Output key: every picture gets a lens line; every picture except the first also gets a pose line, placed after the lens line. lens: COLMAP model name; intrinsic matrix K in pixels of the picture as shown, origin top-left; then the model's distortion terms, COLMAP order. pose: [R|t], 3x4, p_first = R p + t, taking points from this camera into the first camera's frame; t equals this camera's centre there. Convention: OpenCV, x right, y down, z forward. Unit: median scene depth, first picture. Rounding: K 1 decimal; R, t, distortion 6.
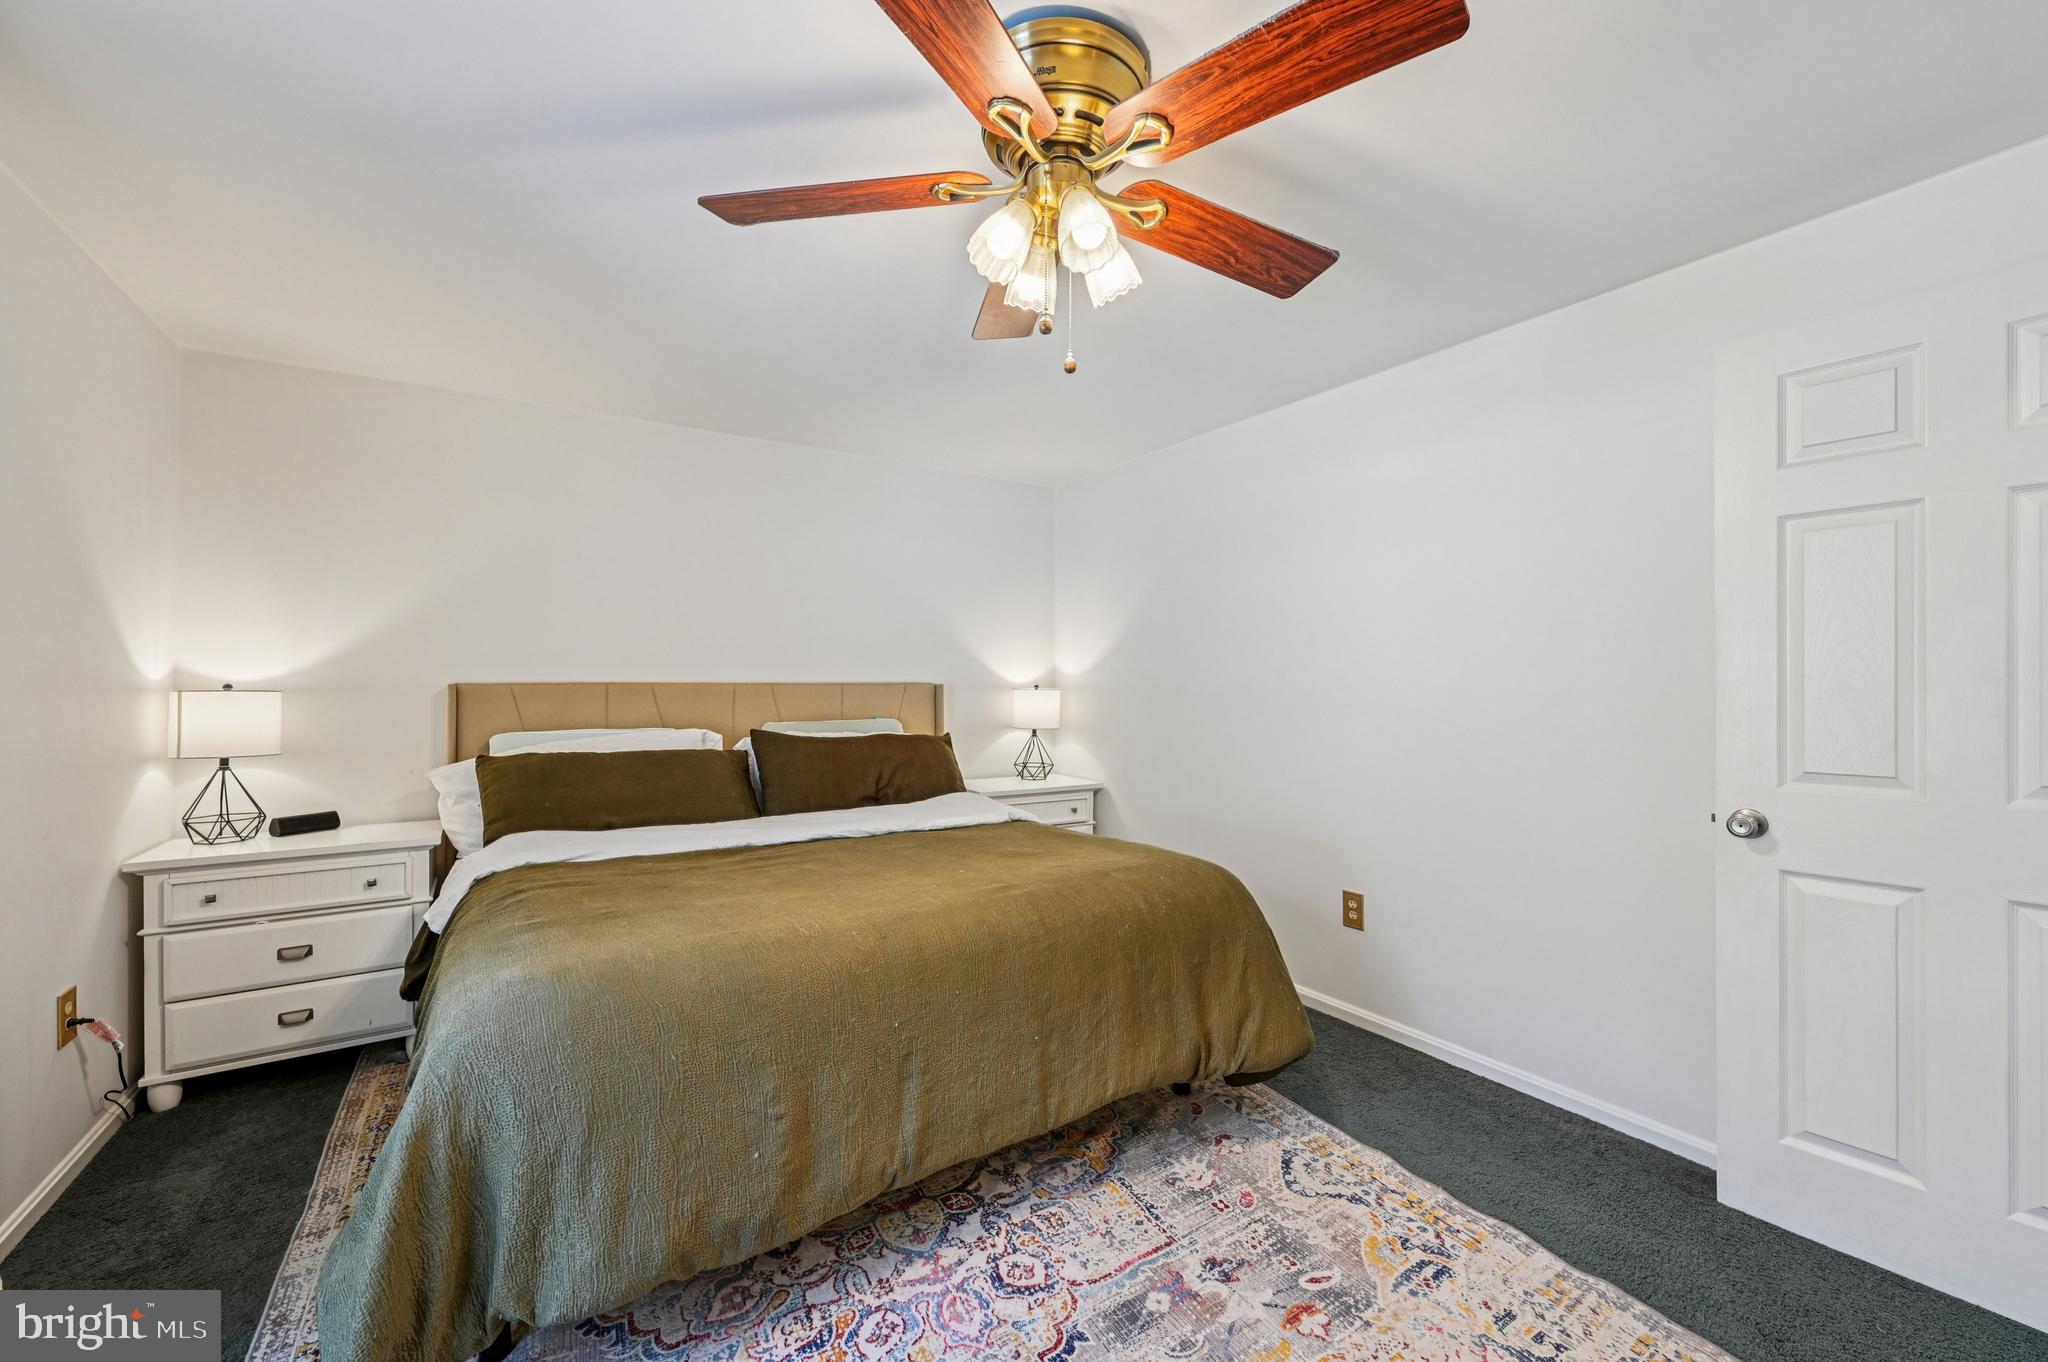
lens RADIAL K [[804.2, 0, 1031.7], [0, 804.2, 694.5], [0, 0, 1]] dist [0.000148, 0.000002]
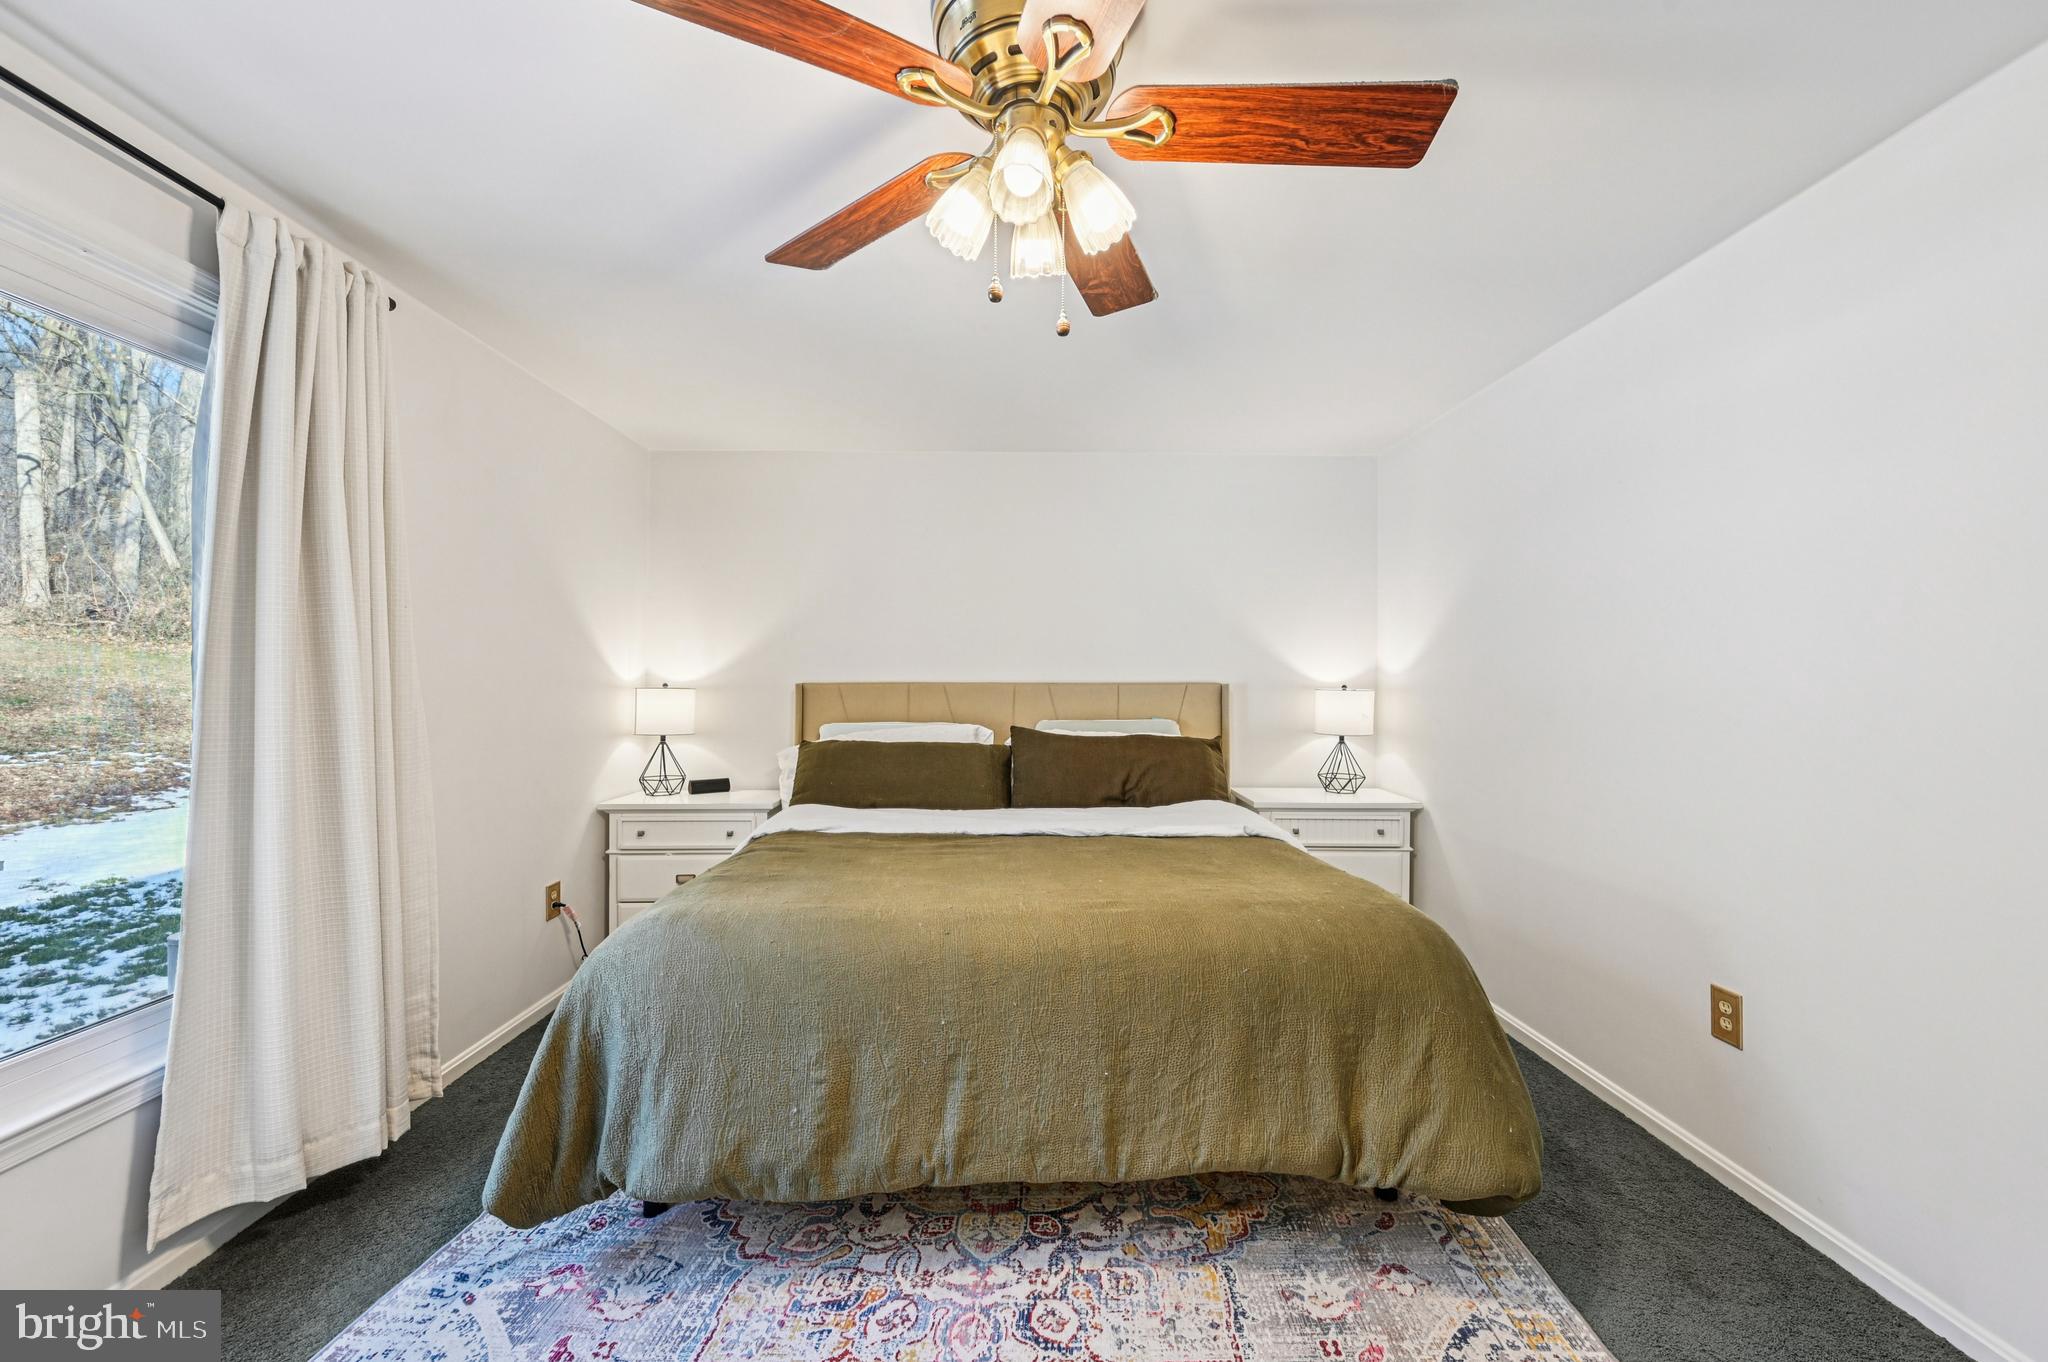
lens RADIAL K [[804.4, 0, 1033.8], [0, 804.4, 690.9], [0, 0, 1]] dist [-0.000522, 0.000000]
pose [[0.852663, 0.004653, -0.522441, 0.383154], [-0.007537, 0.999966, -0.003396, 0.000013], [0.522407, 0.006833, 0.852669, 0.171827]]
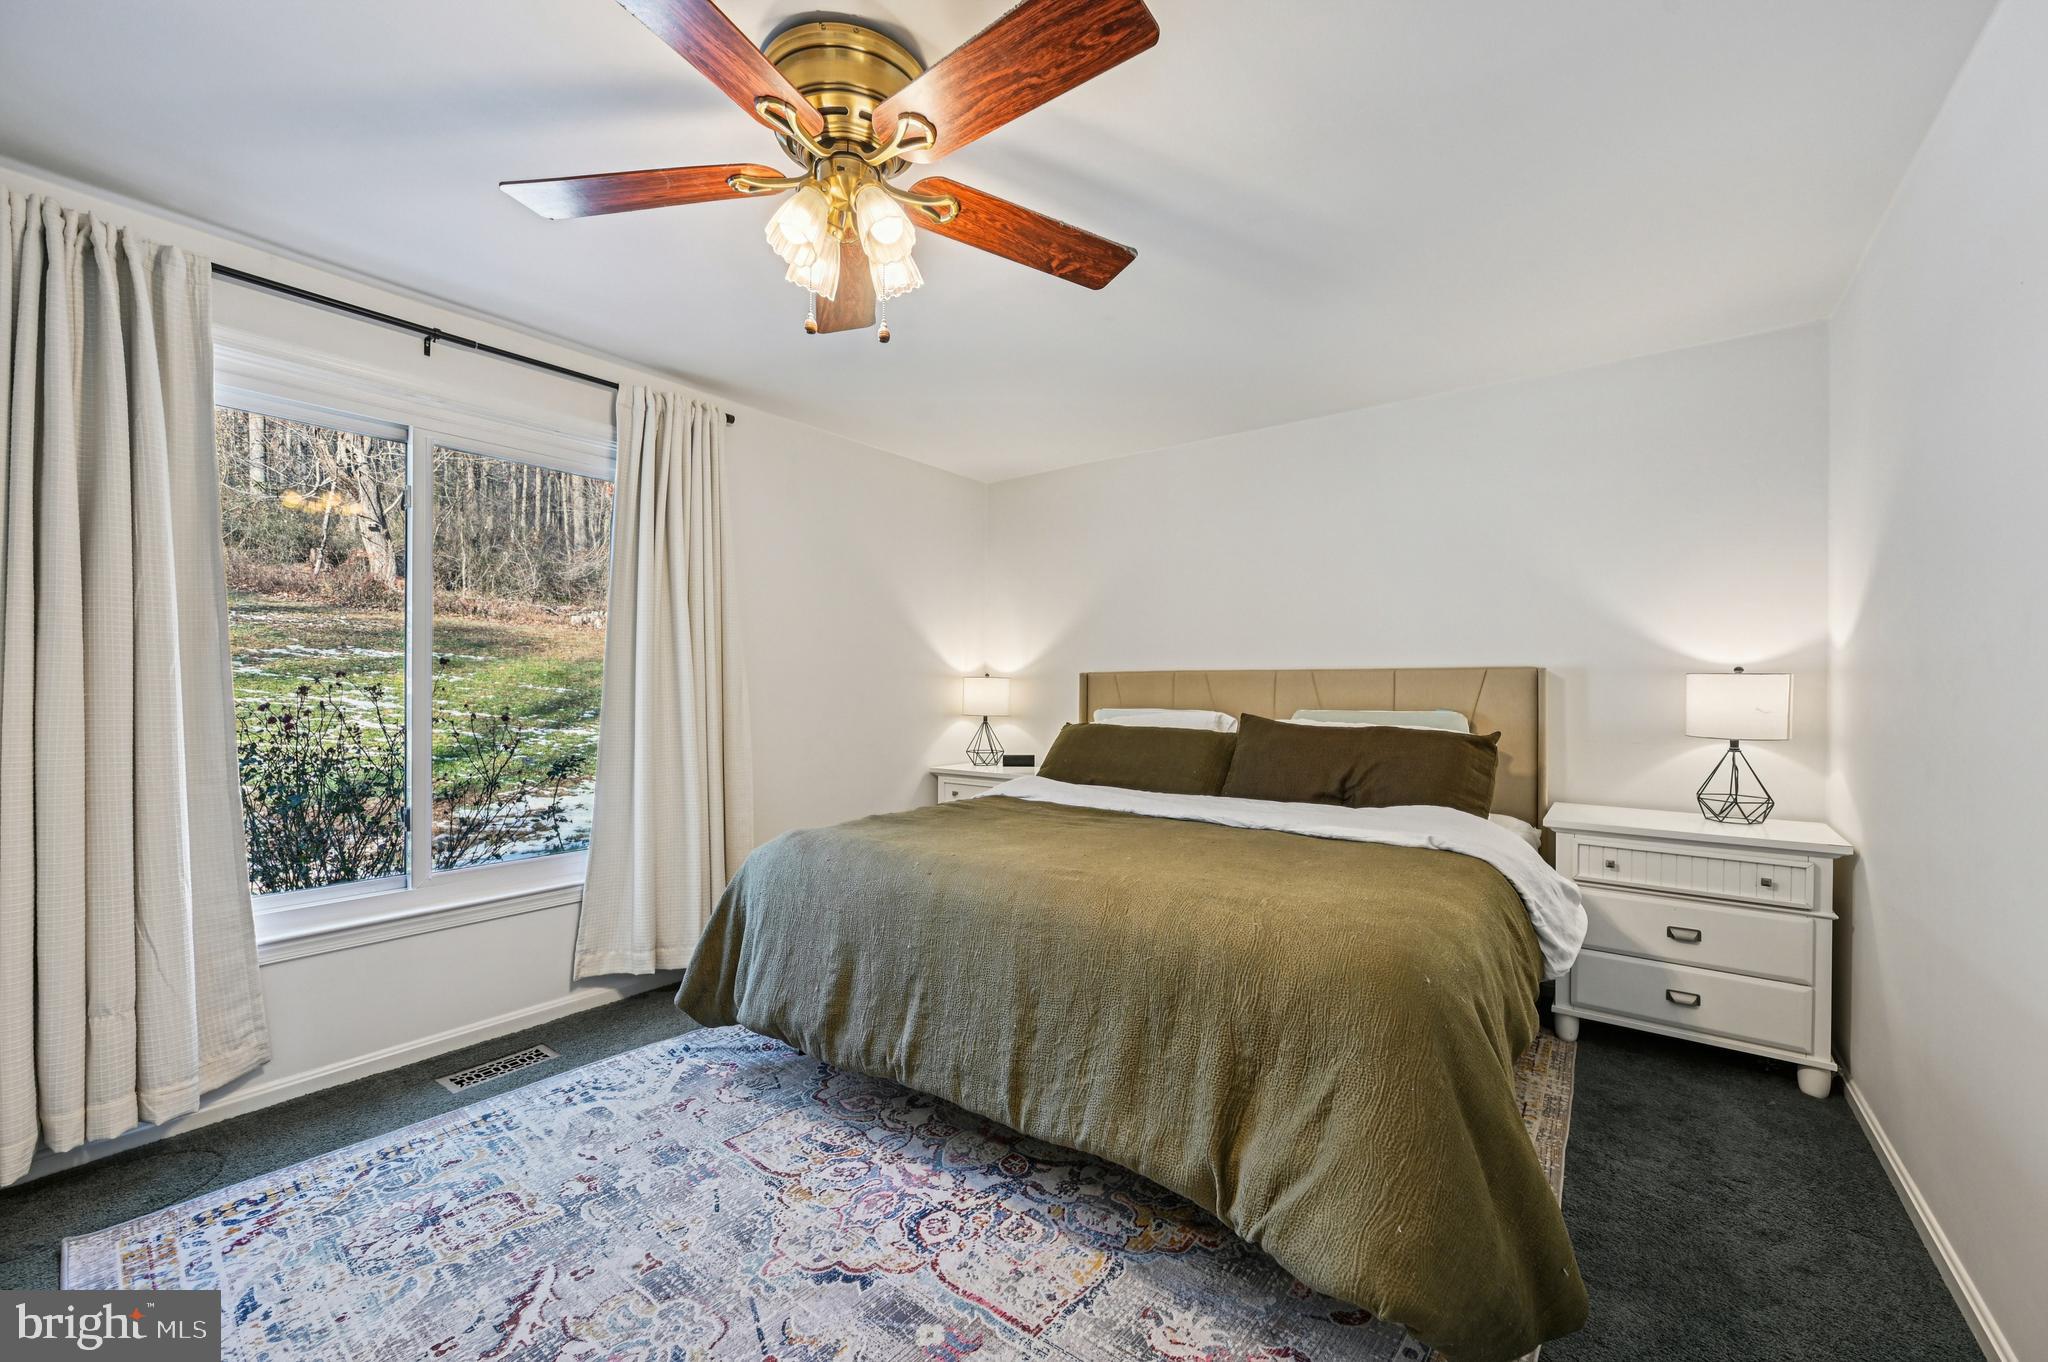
lens RADIAL K [[801.9, 0, 1037.1], [0, 801.9, 697.8], [0, 0, 1]] dist [-0.000747, 0.000053]
pose [[0.353968, 0.011982, -0.935181, 0.838574], [-0.014953, 0.999863, 0.007151, 0.032341], [0.935138, 0.011453, 0.354099, 0.645296]]
